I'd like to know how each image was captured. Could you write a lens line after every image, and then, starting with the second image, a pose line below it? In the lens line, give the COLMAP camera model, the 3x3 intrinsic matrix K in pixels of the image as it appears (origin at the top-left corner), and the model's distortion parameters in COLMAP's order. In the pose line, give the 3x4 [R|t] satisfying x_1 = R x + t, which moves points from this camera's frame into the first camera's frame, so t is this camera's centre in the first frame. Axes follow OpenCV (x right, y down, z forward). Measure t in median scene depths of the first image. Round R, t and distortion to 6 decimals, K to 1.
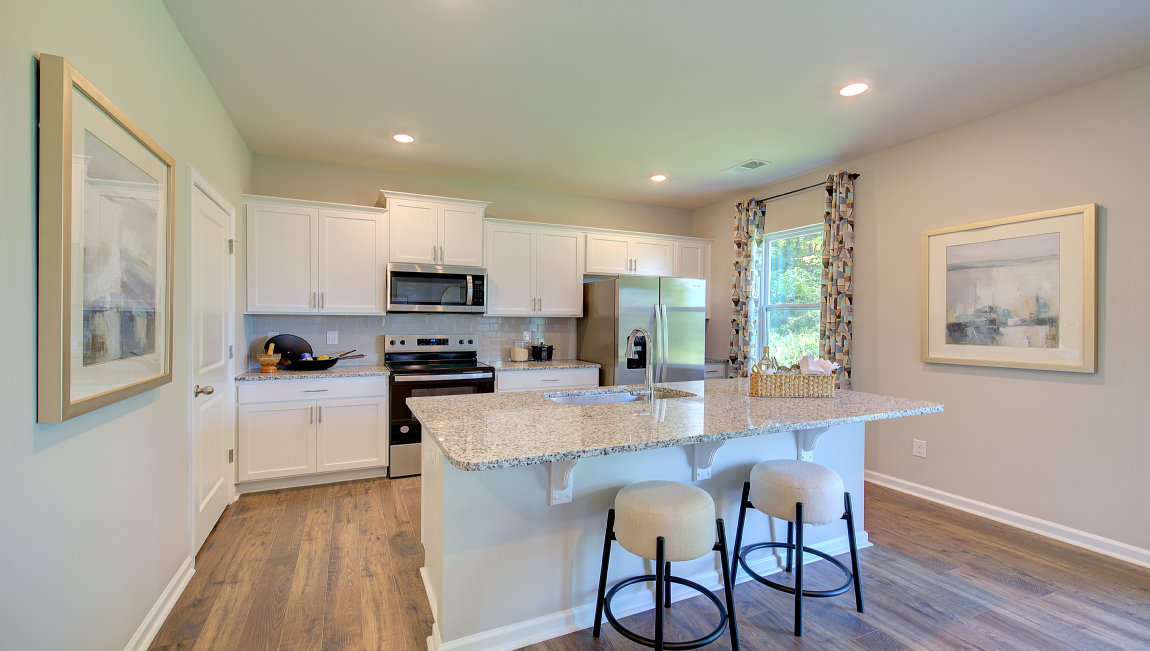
lens RADIAL K [[536.5, 0, 581.4], [0, 536.5, 314.0], [0, 0, 1]] dist [-0.001575, 0.000509]
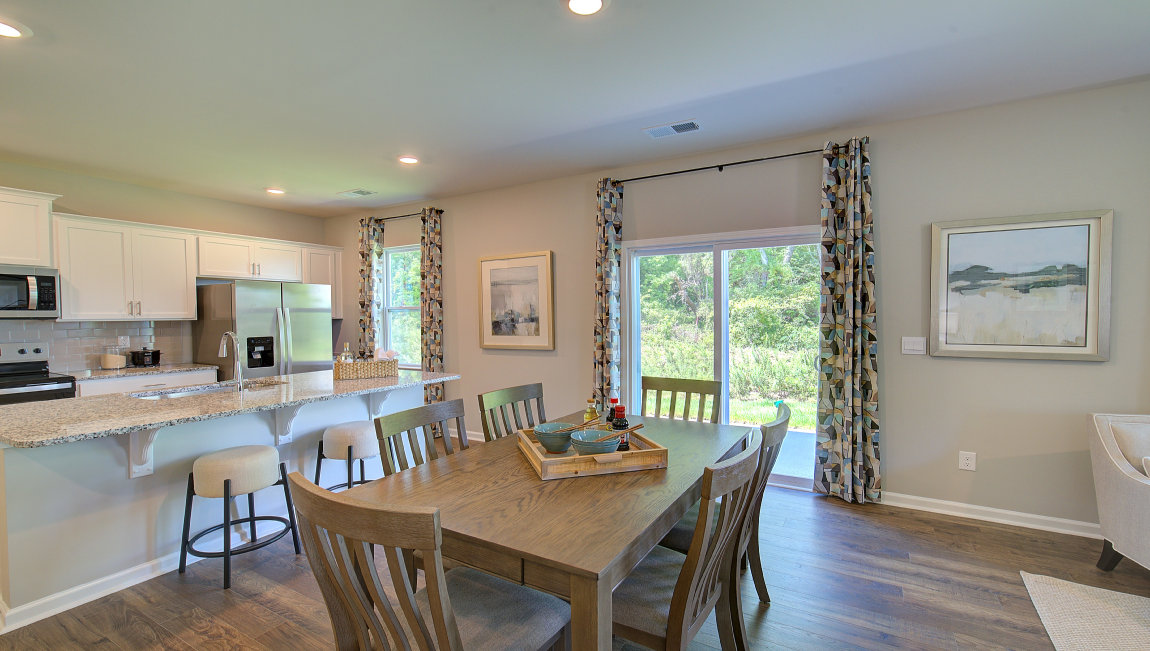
lens RADIAL K [[507.7, 0, 578.0], [0, 507.7, 326.9], [0, 0, 1]] dist [-0.009442, 0.001828]
pose [[0.816912, -0.025746, 0.576187, 0.049202], [0.007399, 0.999389, 0.034165, -0.010103], [-0.576715, -0.023647, 0.816603, -0.211800]]
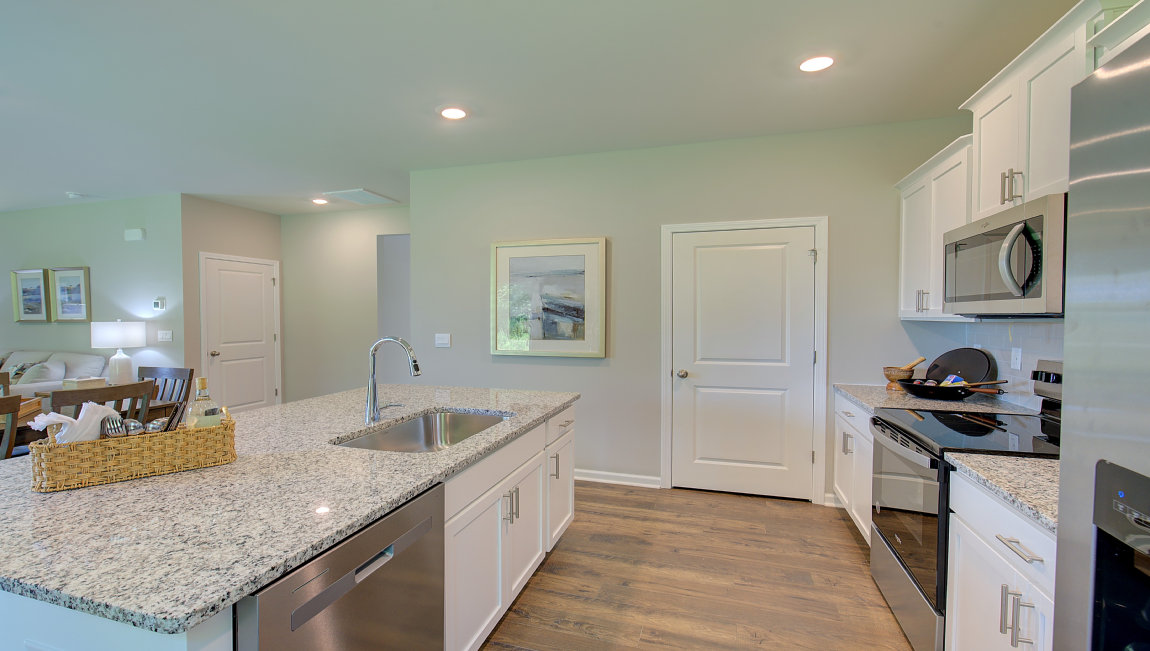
lens RADIAL K [[507.7, 0, 569.9], [0, 507.7, 334.2], [0, 0, 1]] dist [-0.009442, 0.001828]
pose [[-0.649996, 0.026125, -0.759488, 0.801712], [-0.000680, 0.999389, 0.034958, -0.012601], [0.759937, 0.023239, -0.649581, 2.640191]]
